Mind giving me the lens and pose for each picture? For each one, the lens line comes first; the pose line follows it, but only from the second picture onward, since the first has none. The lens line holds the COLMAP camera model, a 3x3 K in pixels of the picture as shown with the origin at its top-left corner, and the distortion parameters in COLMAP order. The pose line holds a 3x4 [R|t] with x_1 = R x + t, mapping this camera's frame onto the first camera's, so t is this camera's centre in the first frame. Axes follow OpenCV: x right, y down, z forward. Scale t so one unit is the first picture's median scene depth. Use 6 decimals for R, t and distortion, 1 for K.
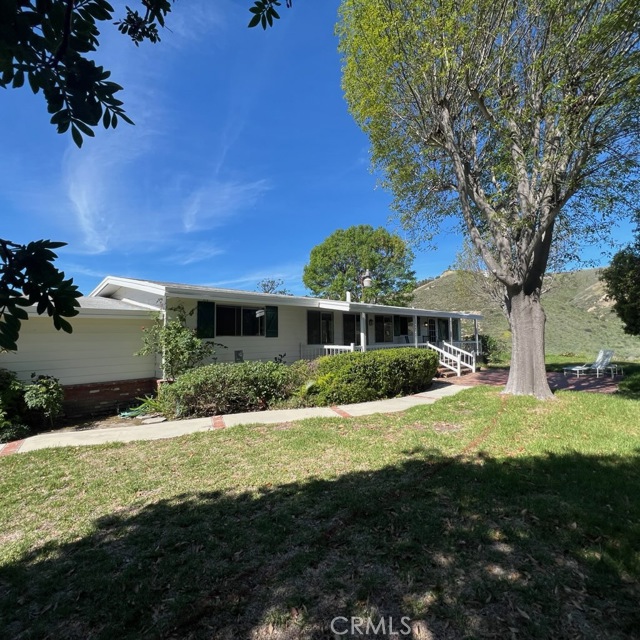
lens RADIAL K [[342.9, 0, 318.5], [0, 342.9, 317.8], [0, 0, 1]] dist [0.002004, 0.000258]
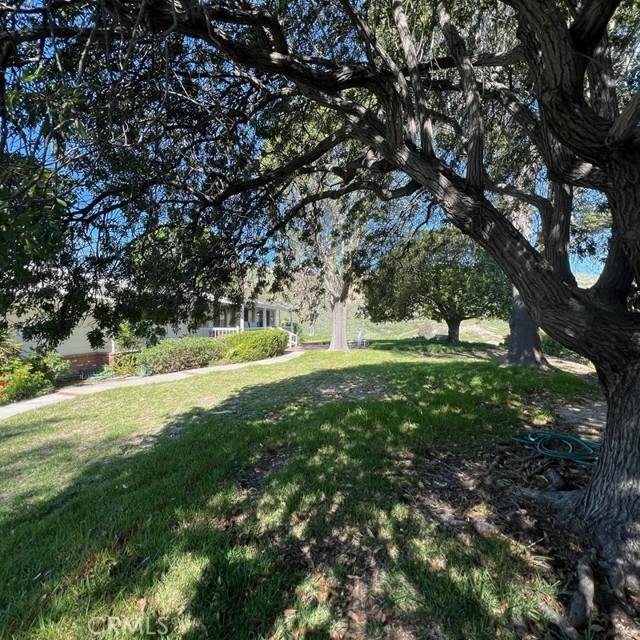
lens RADIAL K [[342.9, 0, 318.5], [0, 342.9, 317.8], [0, 0, 1]] dist [0.002004, 0.000258]
pose [[0.820104, 0.019131, 0.571895, -0.599268], [-0.038919, 0.998991, 0.022392, -0.012697], [-0.570889, -0.040622, 0.820021, -0.543327]]
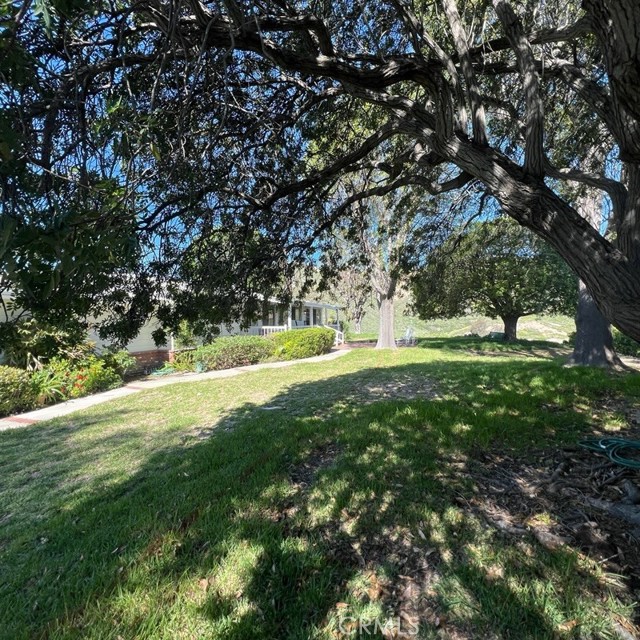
lens RADIAL K [[342.9, 0, 318.5], [0, 342.9, 317.8], [0, 0, 1]] dist [0.002004, 0.000258]
pose [[0.889389, 0.007419, 0.457091, -0.602526], [-0.025149, 0.999148, 0.032717, -0.013464], [-0.456459, -0.040594, 0.888818, -0.544976]]
